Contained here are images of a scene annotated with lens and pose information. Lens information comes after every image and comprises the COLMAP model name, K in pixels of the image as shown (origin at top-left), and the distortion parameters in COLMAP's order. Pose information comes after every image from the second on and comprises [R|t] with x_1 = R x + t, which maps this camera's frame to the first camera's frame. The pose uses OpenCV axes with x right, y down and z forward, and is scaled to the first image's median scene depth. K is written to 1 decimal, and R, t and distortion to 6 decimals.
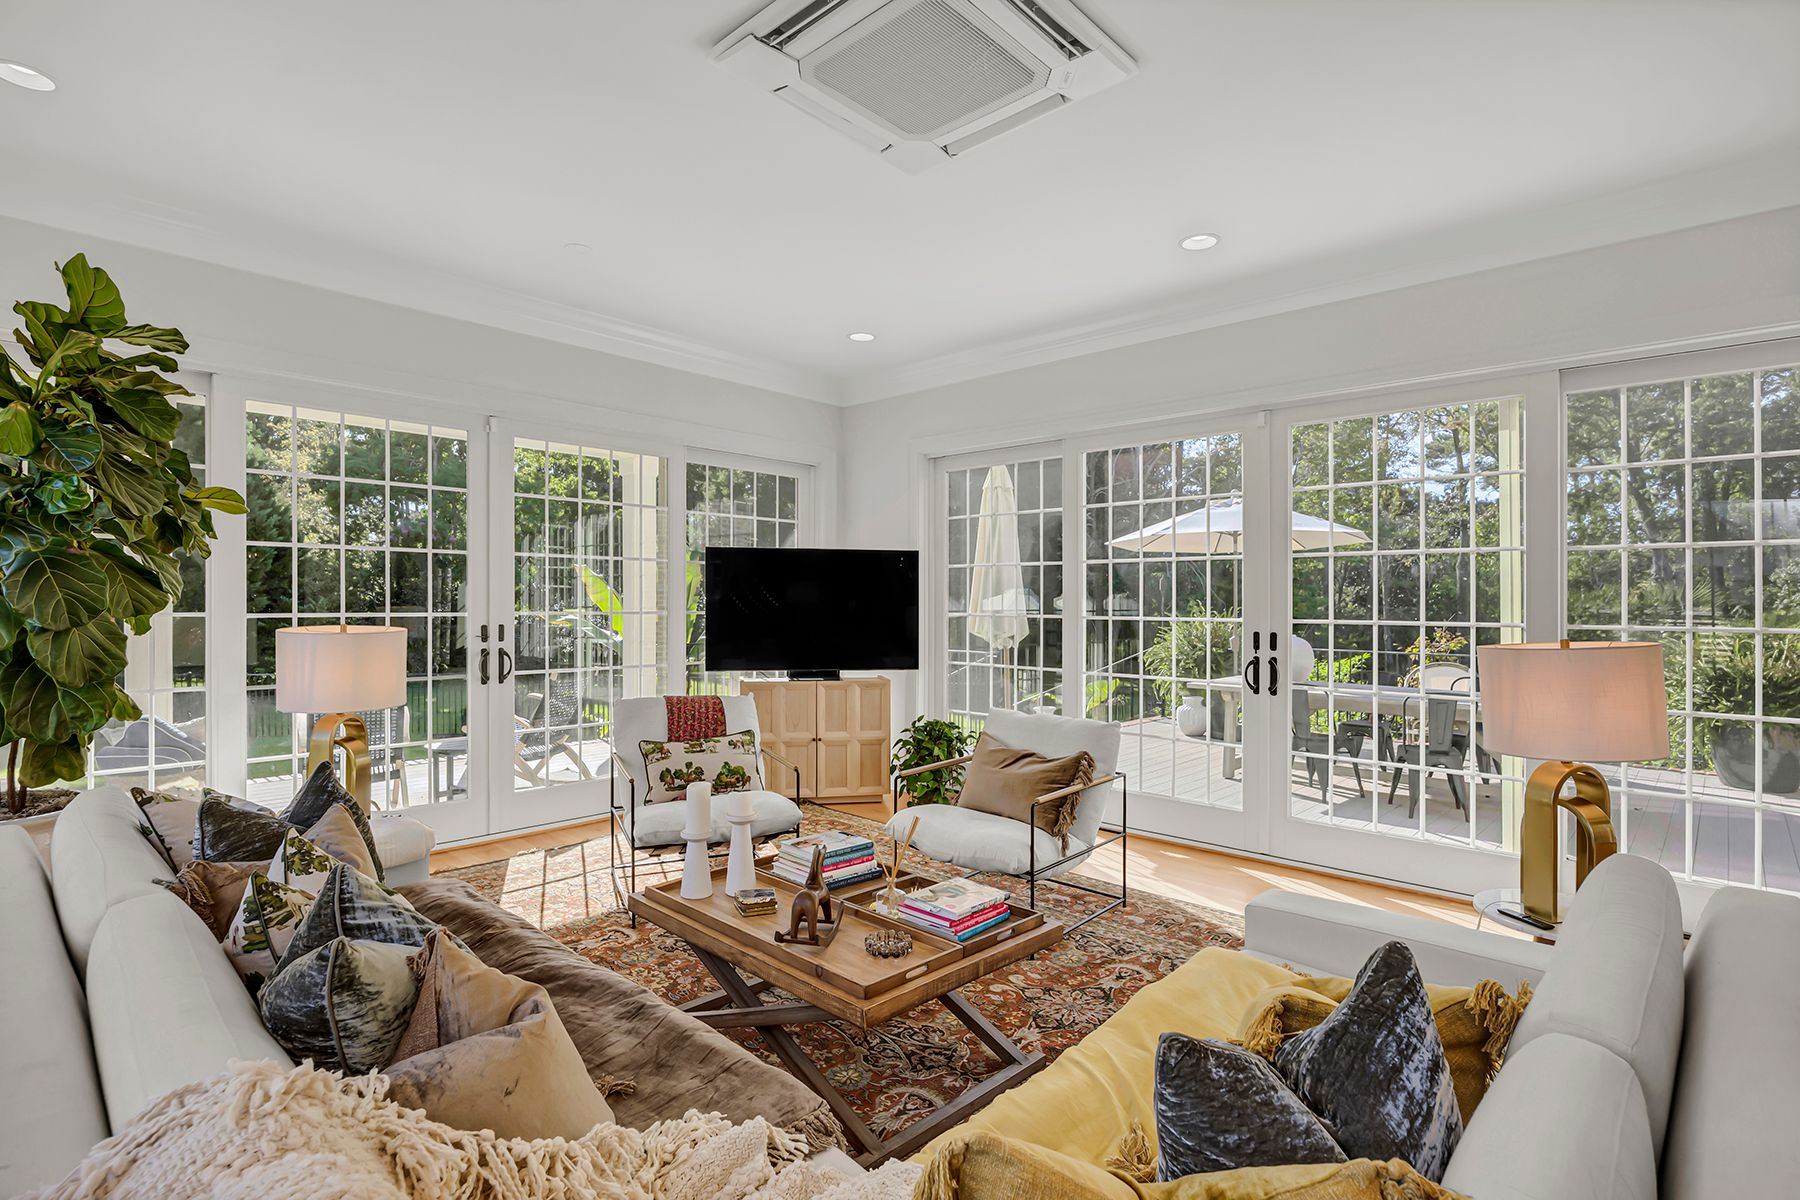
lens RADIAL K [[875.1, 0, 900.0], [0, 875.1, 600.0], [0, 0, 1]] dist [-0.001170, -0.000044]
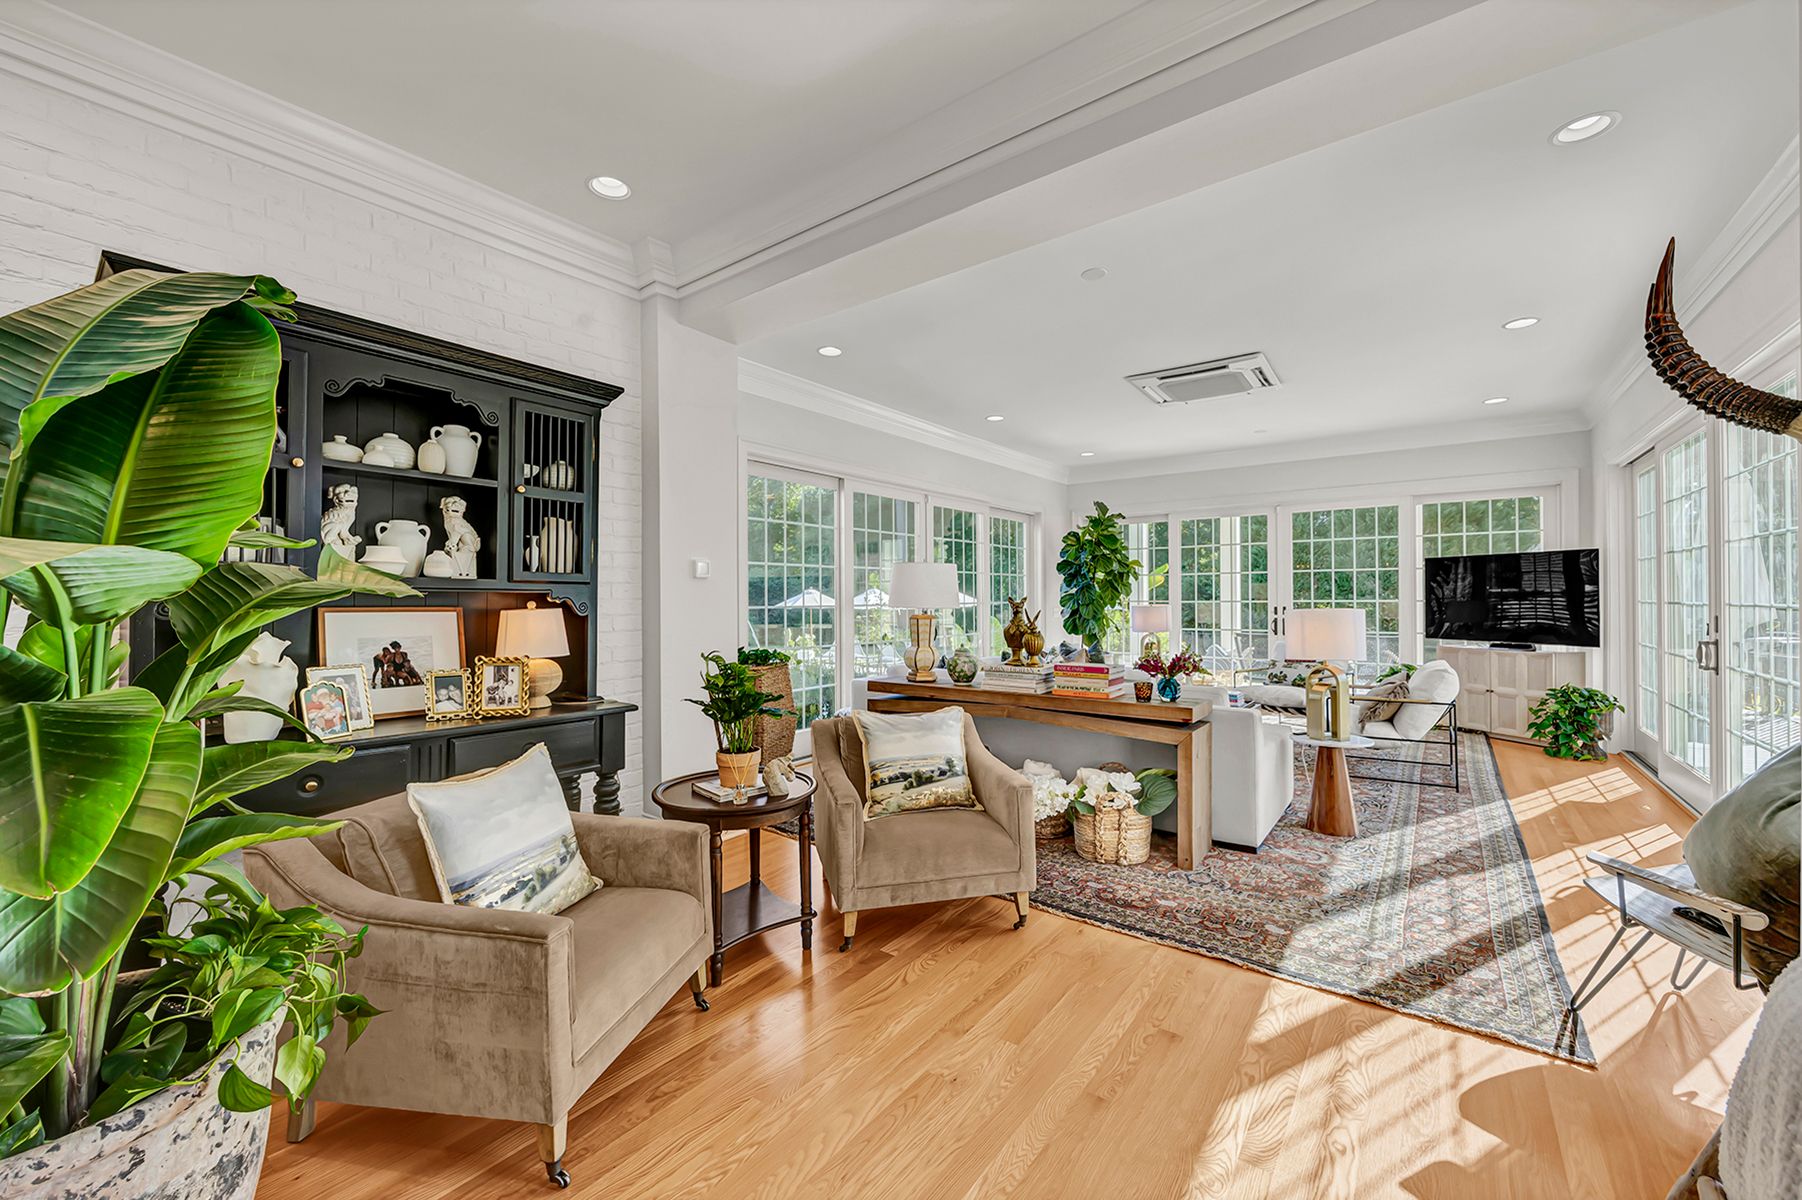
lens RADIAL K [[703.1, 0, 901.0], [0, 703.1, 600.0], [0, 0, 1]] dist [-0.007957, 0.000088]
pose [[0.114741, -0.004929, -0.993383, 1.059417], [0.010947, 0.999933, -0.003697, 0.009700], [0.993335, -0.010451, 0.114787, -0.073084]]
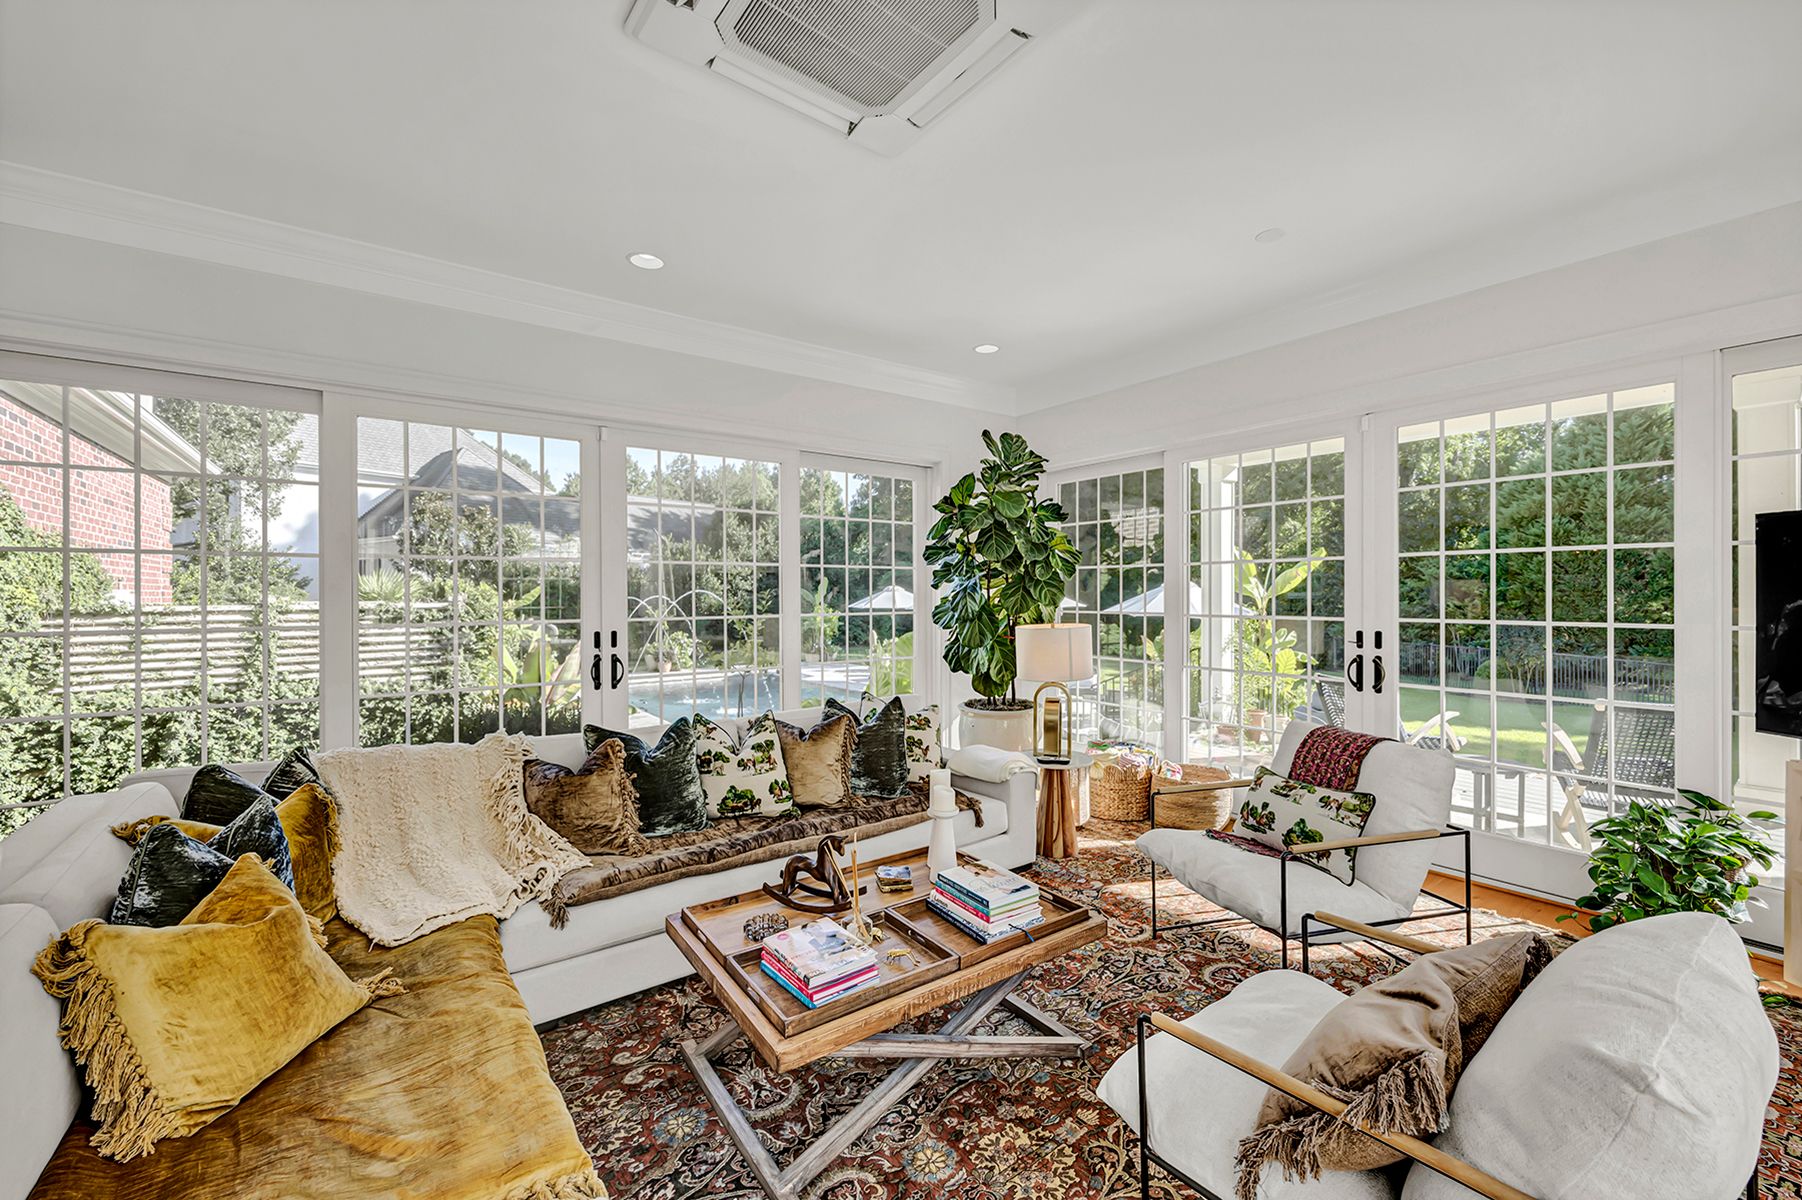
lens RADIAL K [[718.8, 0, 901.0], [0, 718.8, 600.0], [0, 0, 1]] dist [-0.000720, 0.000008]
pose [[-0.170218, 0.004469, -0.985396, 0.401503], [0.004731, 0.999982, 0.003718, -0.011082], [0.985395, -0.004029, -0.170236, 0.622345]]
